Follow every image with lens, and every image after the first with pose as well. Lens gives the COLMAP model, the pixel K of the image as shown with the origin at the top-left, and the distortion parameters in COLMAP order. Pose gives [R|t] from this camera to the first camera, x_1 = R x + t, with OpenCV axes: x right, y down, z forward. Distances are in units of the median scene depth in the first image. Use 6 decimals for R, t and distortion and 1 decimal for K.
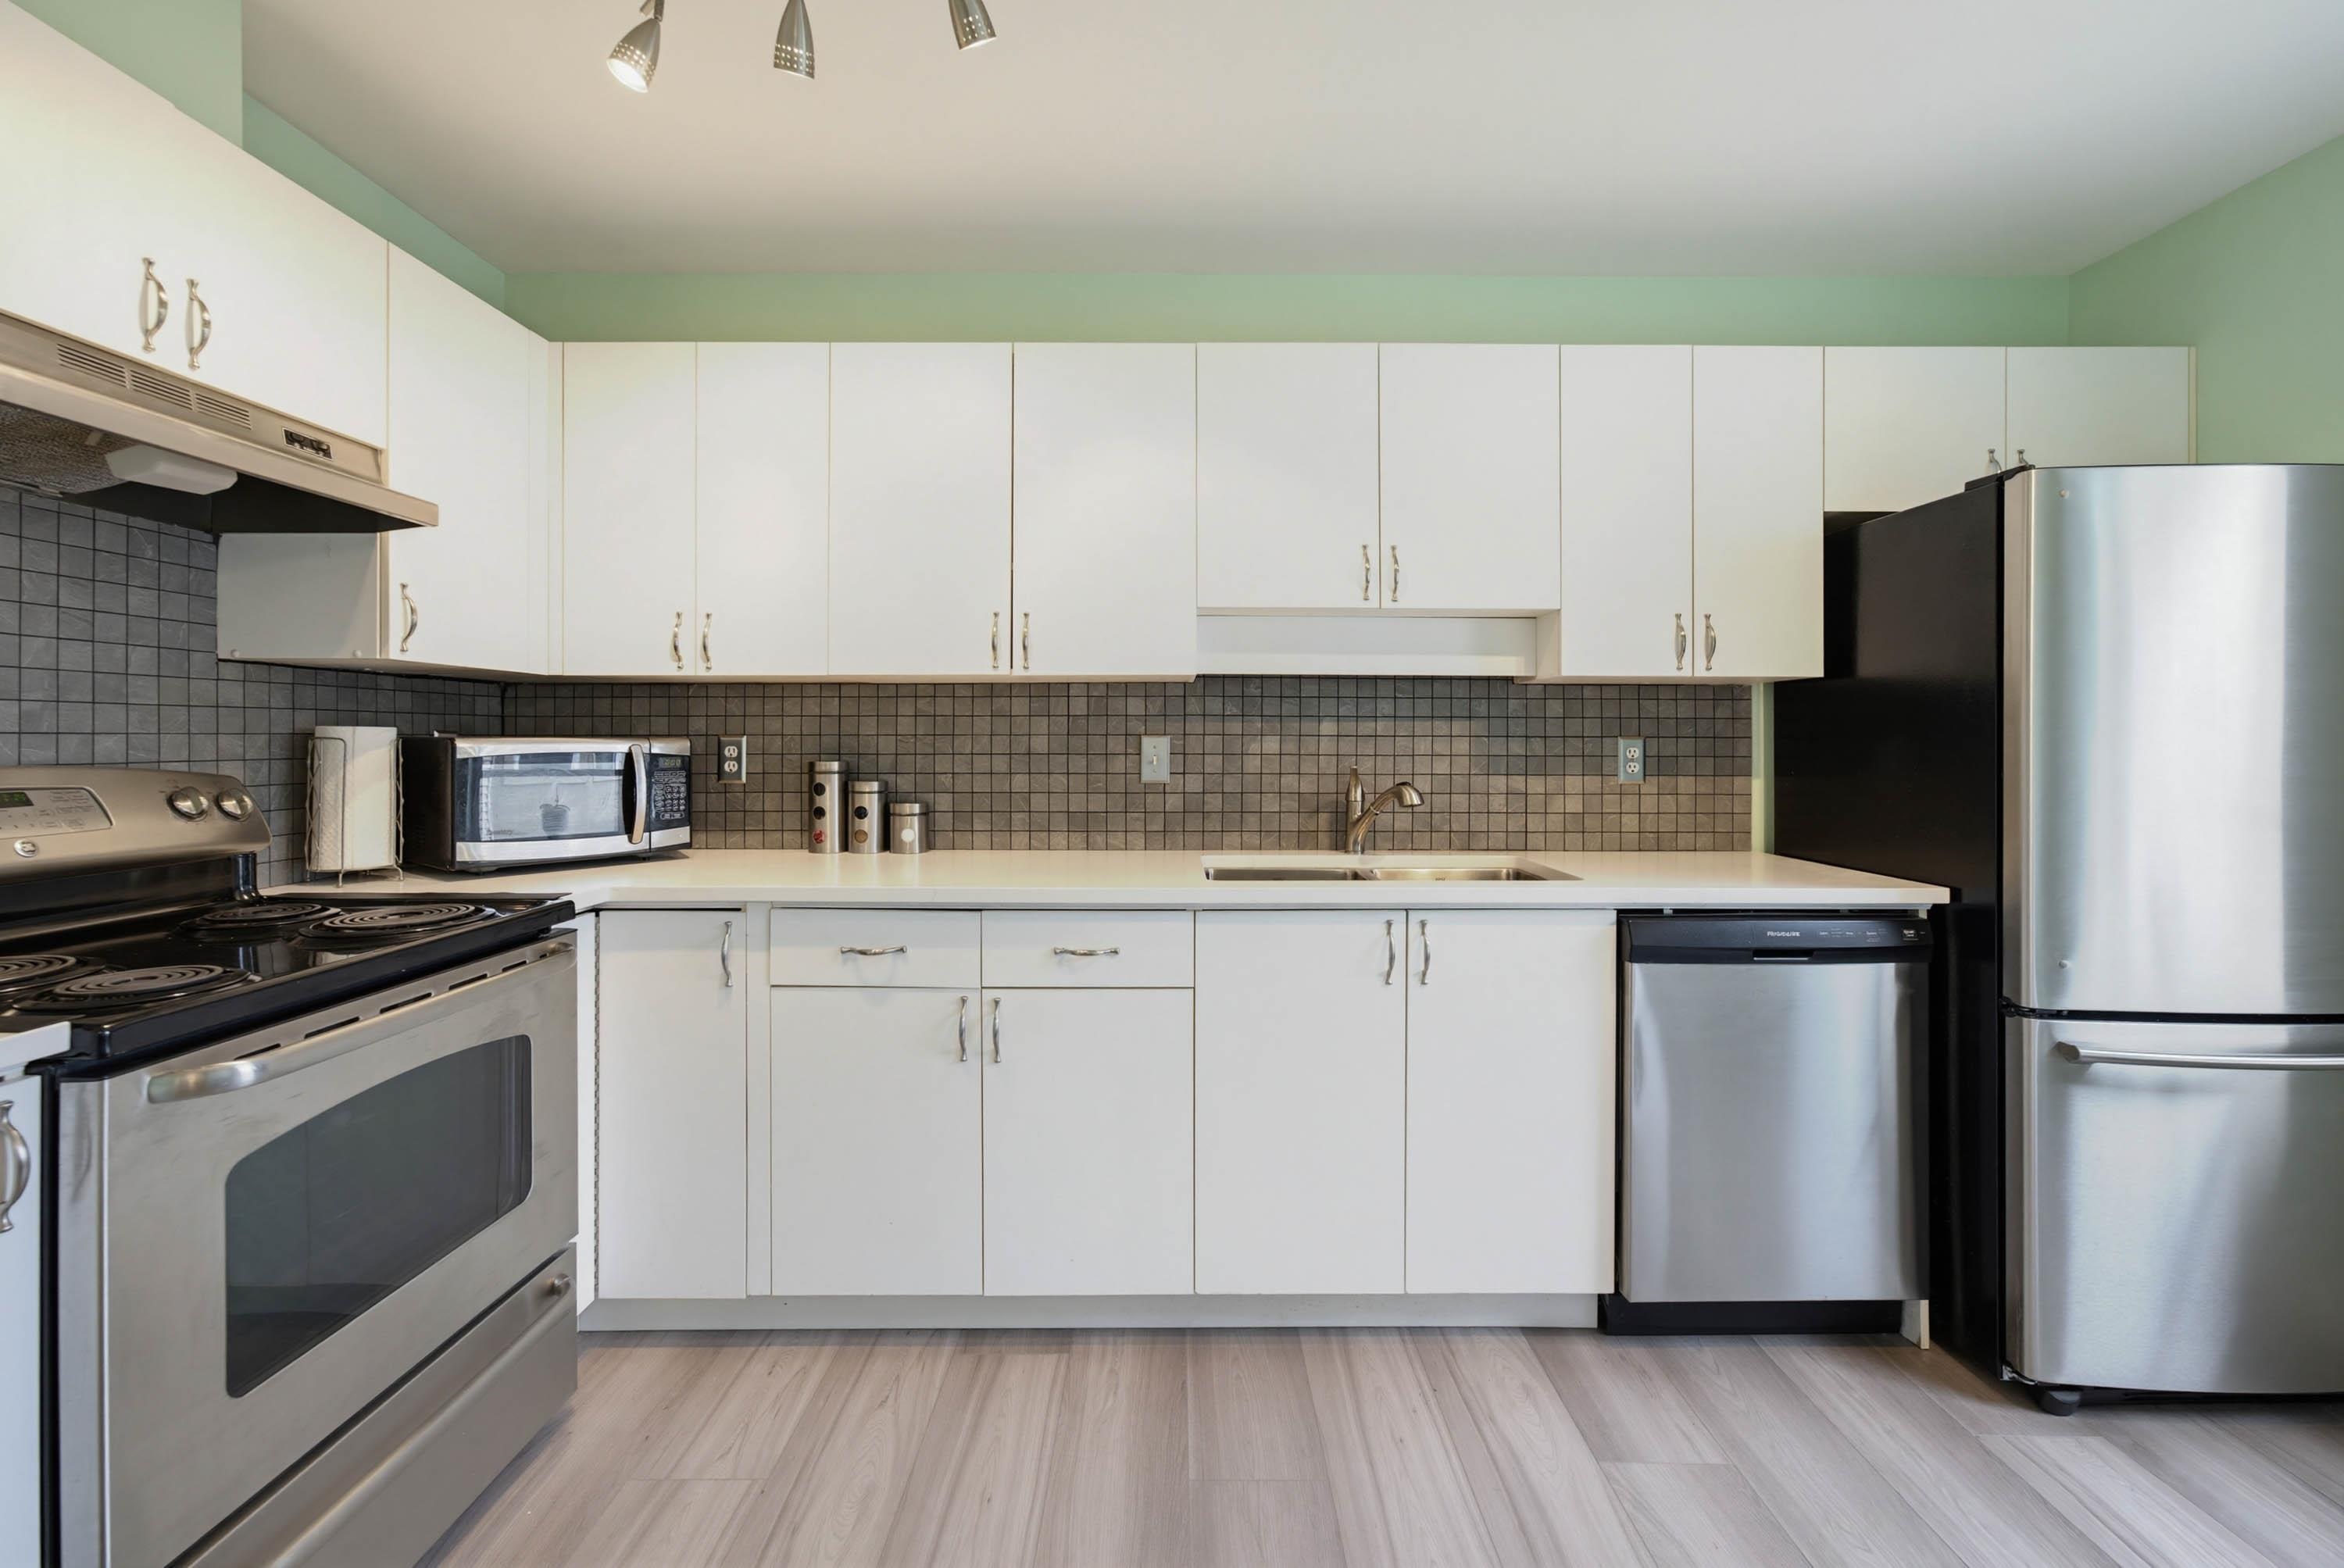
lens RADIAL K [[995.2, 0, 1176.7], [0, 995.2, 736.9], [0, 0, 1]] dist [-0.036560, 0.022540]
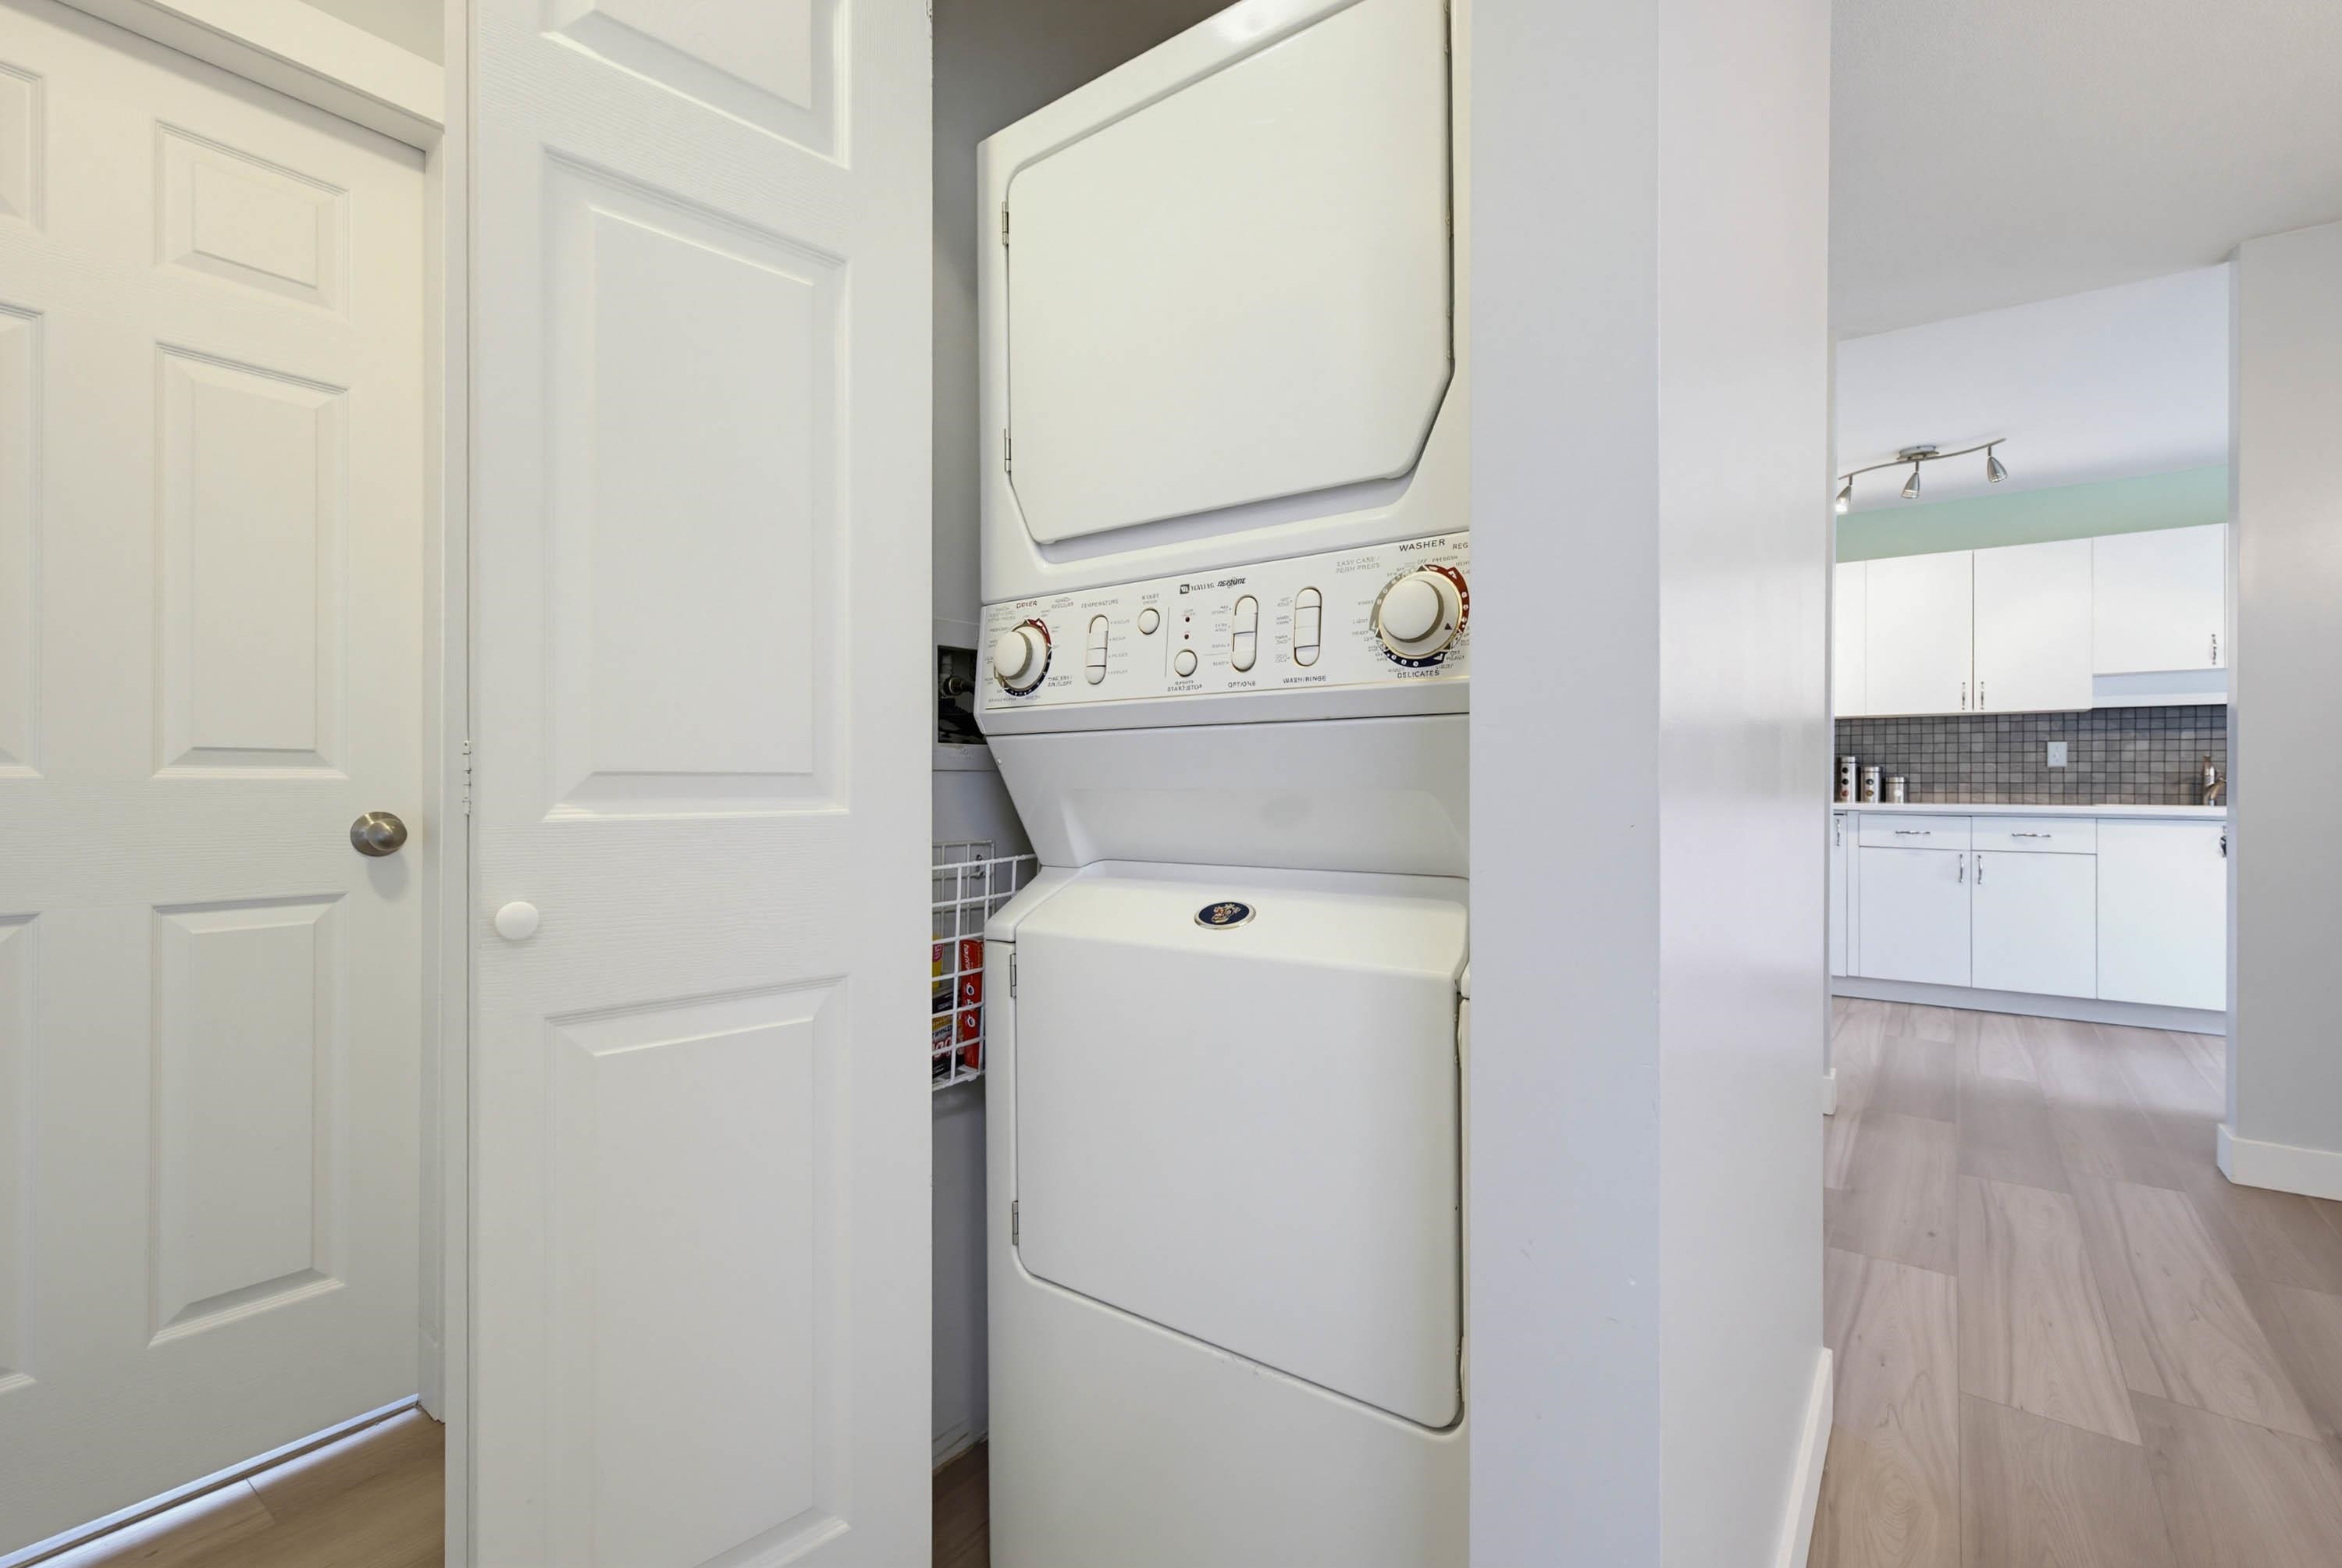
lens RADIAL K [[1050.0, 0, 1181.8], [0, 1050.0, 779.1], [0, 0, 1]] dist [0.012402, 0.000603]
pose [[0.809628, -0.000911, -0.586943, -0.185946], [0.000366, 0.999999, -0.001046, 0.071455], [0.586944, 0.000632, 0.809628, -1.574334]]
